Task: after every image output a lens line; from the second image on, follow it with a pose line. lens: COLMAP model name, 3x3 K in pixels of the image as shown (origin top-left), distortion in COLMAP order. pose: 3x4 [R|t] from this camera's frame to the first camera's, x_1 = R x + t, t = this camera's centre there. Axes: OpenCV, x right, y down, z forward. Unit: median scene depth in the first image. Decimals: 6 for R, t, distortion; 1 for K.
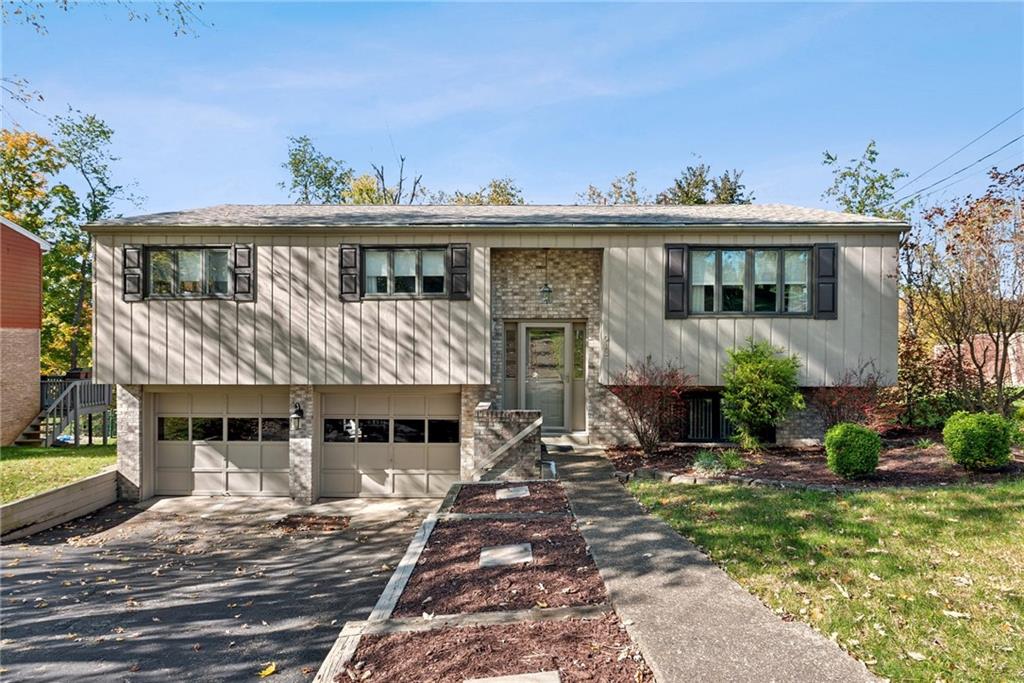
lens RADIAL K [[522.3, 0, 512.0], [0, 522.3, 341.5], [0, 0, 1]] dist [0.012981, 0.000044]
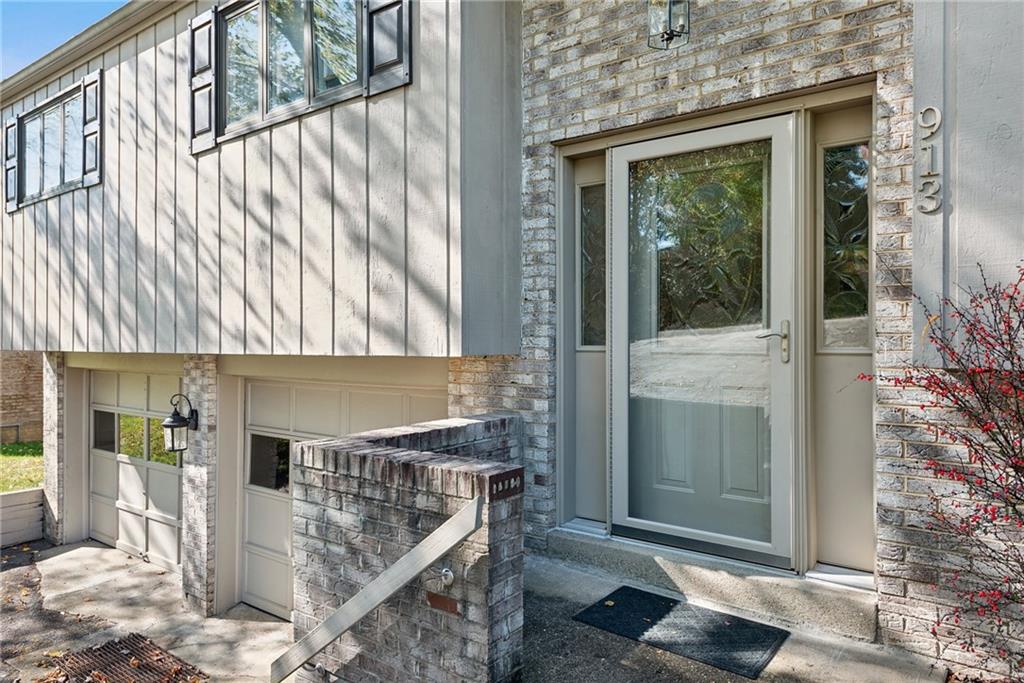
lens RADIAL K [[684.3, 0, 512.0], [0, 684.3, 341.5], [0, 0, 1]] dist [0.014123, 0.000308]
pose [[0.797717, -0.003563, -0.603021, 0.202699], [0.003190, 0.999993, -0.001688, 0.070843], [0.603024, -0.000577, 0.797723, 0.687490]]
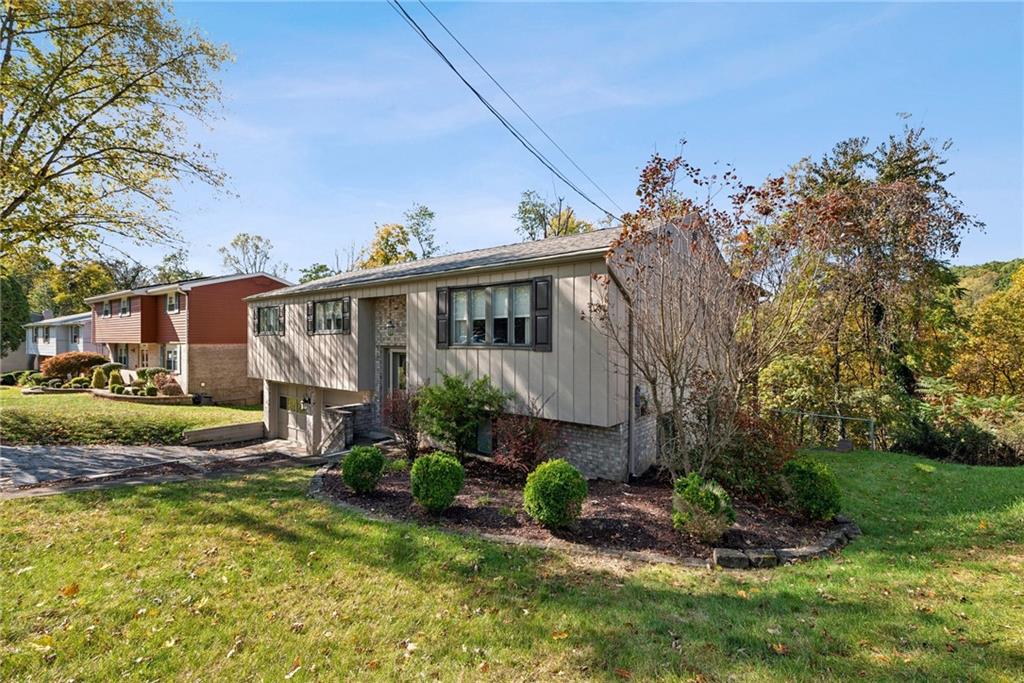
lens RADIAL K [[464.8, 0, 512.0], [0, 464.8, 341.5], [0, 0, 1]] dist [0.001649, 0.000099]
pose [[0.768805, 0.003786, -0.639473, 1.082866], [-0.000538, 0.999986, 0.005273, -0.063716], [0.639484, -0.003709, 0.768796, 0.262855]]
